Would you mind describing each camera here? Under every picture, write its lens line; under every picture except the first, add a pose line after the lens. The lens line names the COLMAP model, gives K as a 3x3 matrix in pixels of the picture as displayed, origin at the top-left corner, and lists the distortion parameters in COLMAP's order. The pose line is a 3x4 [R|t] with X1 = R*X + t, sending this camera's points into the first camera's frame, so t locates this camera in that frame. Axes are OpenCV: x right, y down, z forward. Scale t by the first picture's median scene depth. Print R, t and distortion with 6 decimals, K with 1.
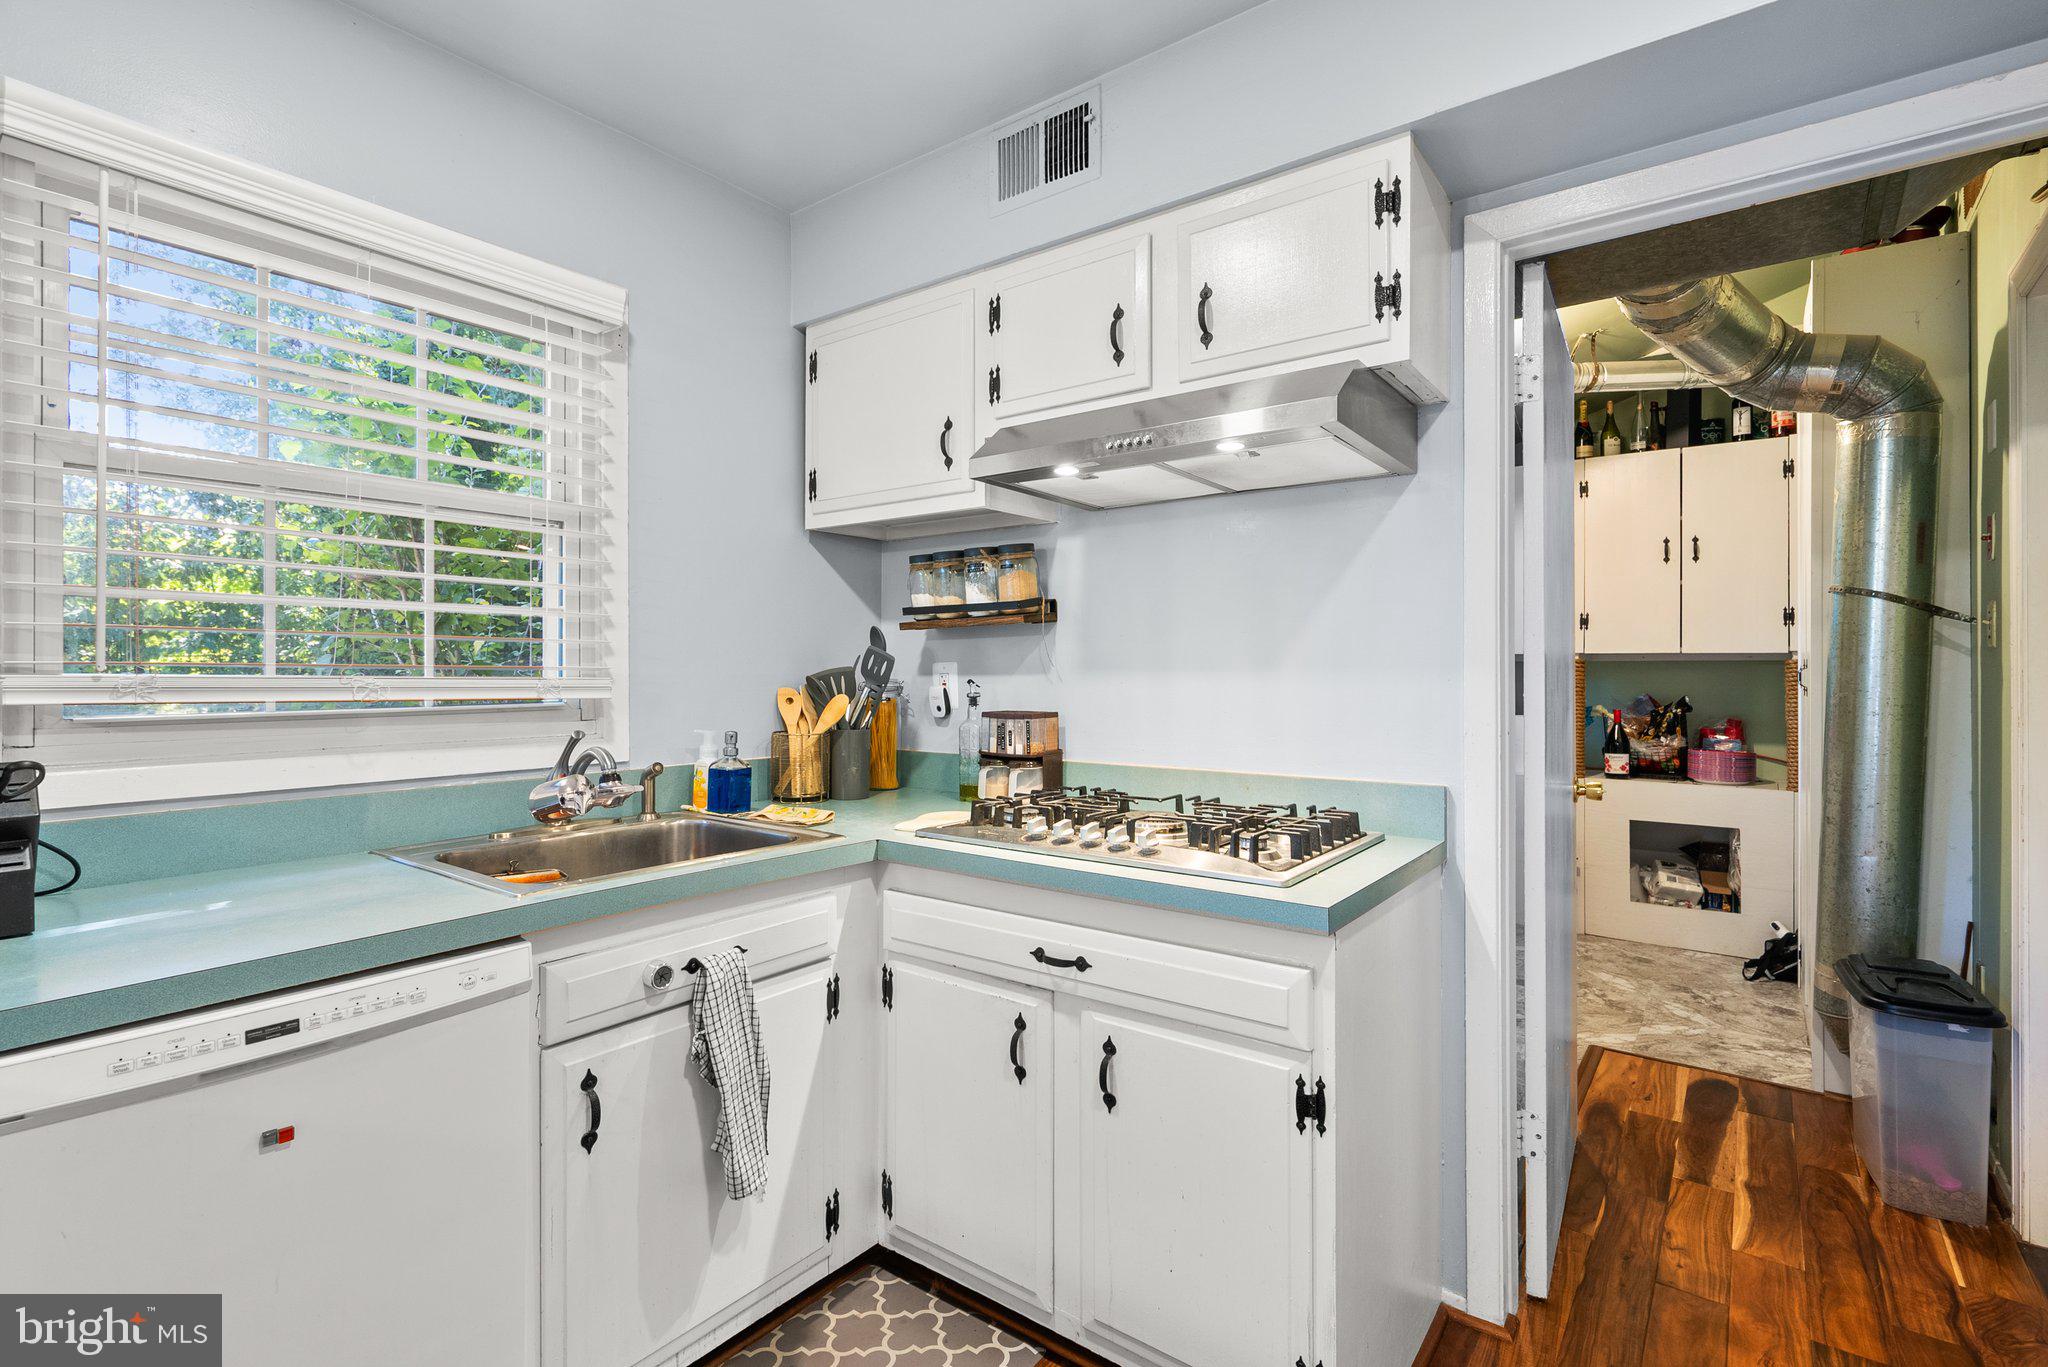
lens RADIAL K [[957.9, 0, 1021.1], [0, 957.9, 662.8], [0, 0, 1]] dist [-0.000705, 0.000273]
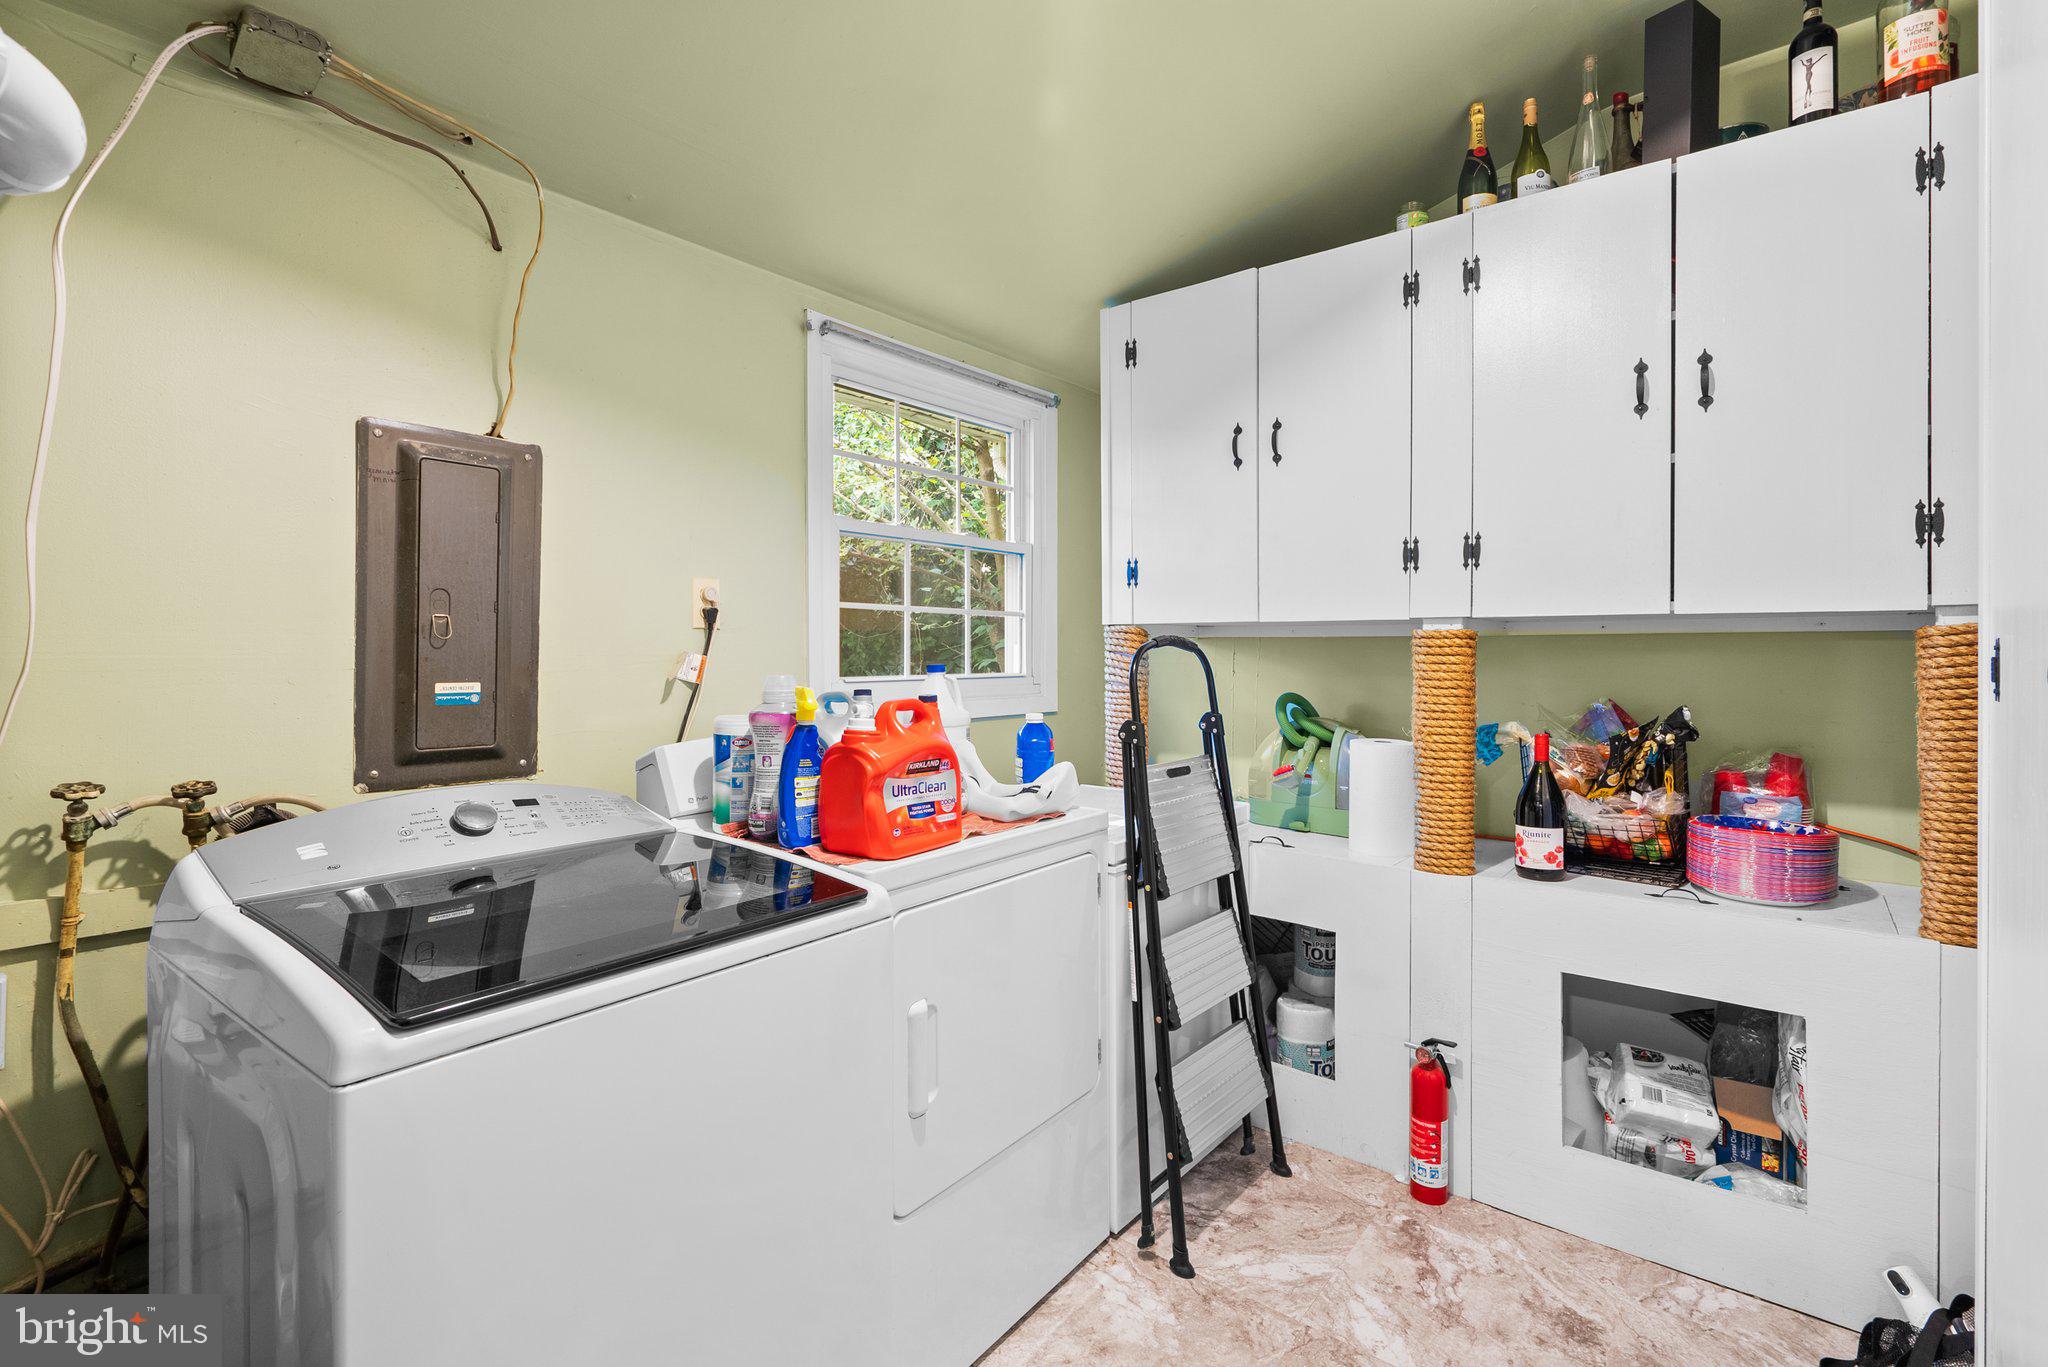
lens RADIAL K [[931.3, 0, 1035.0], [0, 931.3, 648.3], [0, 0, 1]] dist [-0.001675, -0.000339]
pose [[0.999850, 0.000080, -0.017321, 0.380791], [-0.000005, 0.999991, 0.004351, 0.003736], [0.017321, -0.004350, 0.999841, 0.534410]]
